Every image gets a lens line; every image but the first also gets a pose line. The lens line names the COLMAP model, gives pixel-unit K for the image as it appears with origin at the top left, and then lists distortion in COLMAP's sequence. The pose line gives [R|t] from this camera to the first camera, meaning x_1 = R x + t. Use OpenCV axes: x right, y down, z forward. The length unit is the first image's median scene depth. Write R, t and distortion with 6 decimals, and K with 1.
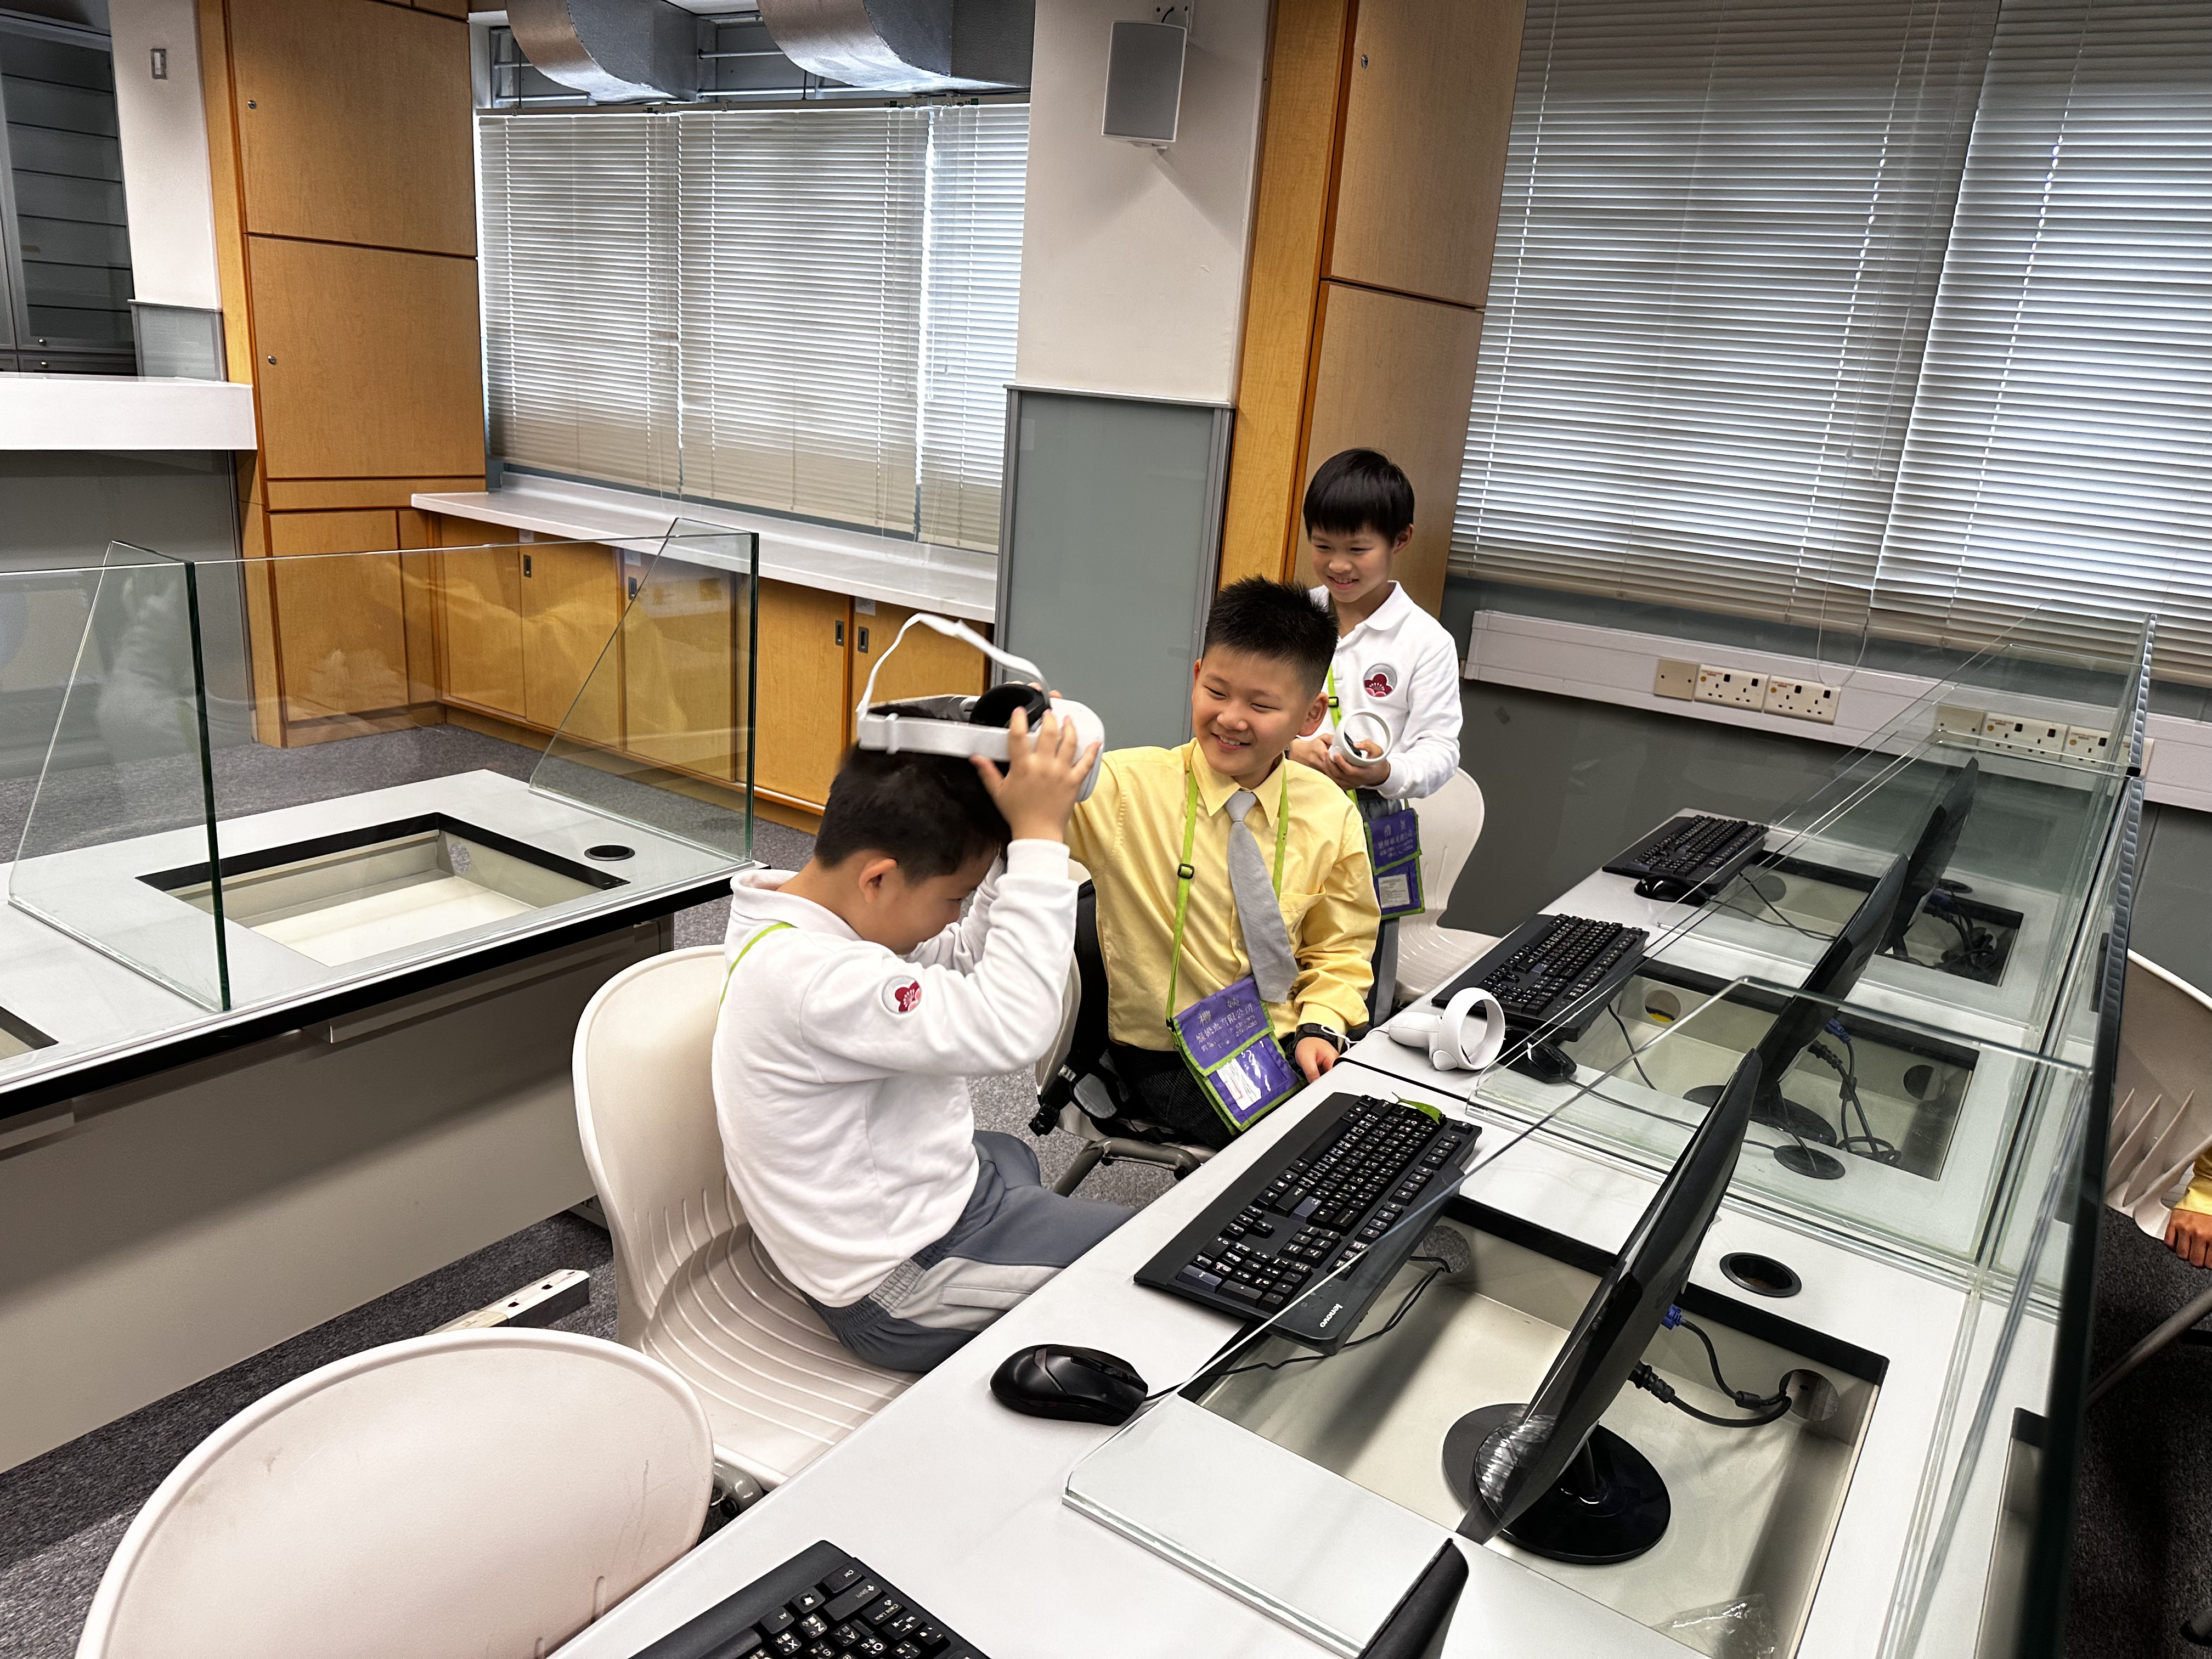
lens RADIAL K [[1573.9, 0, 1106.2], [0, 1573.9, 766.5], [0, 0, 1]] dist [-0.008214, -0.009699]
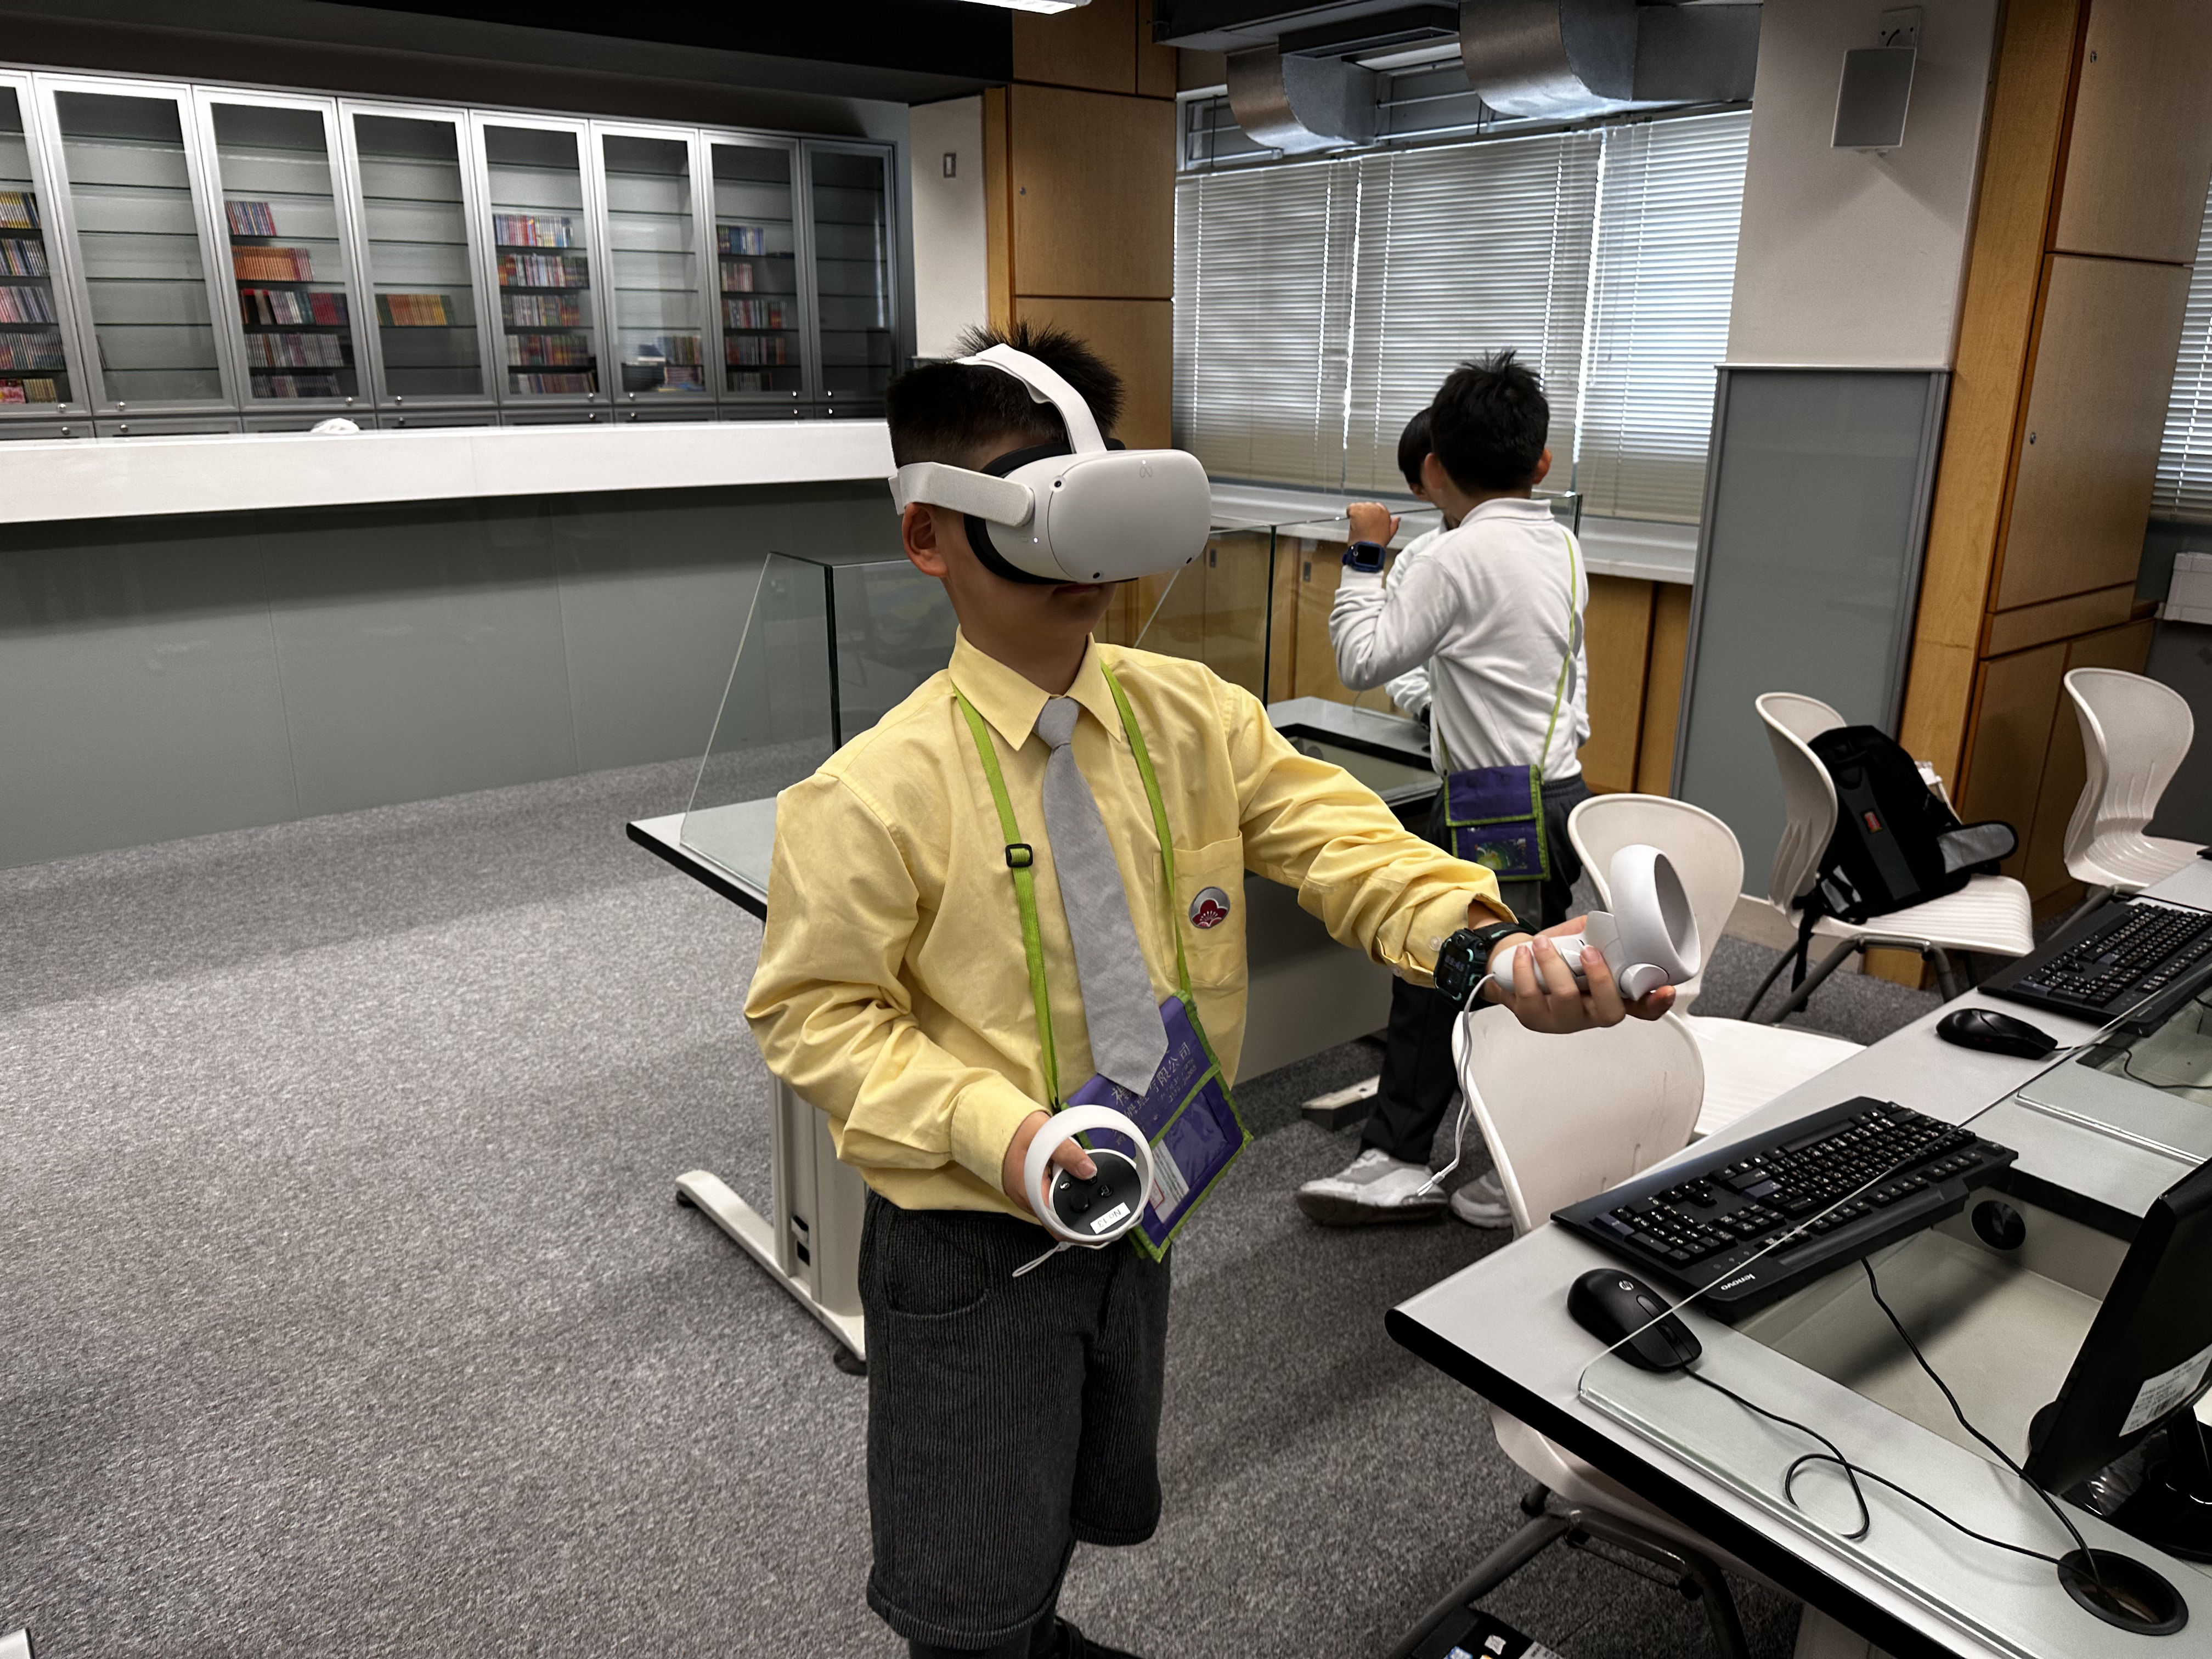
lens RADIAL K [[1573.9, 0, 1106.2], [0, 1573.9, 766.5], [0, 0, 1]] dist [-0.008214, -0.009699]
pose [[0.948771, 0.002618, -0.315952, -0.093492], [-0.003650, 0.999990, -0.002676, 0.040407], [0.315942, 0.003692, 0.948771, -0.174702]]
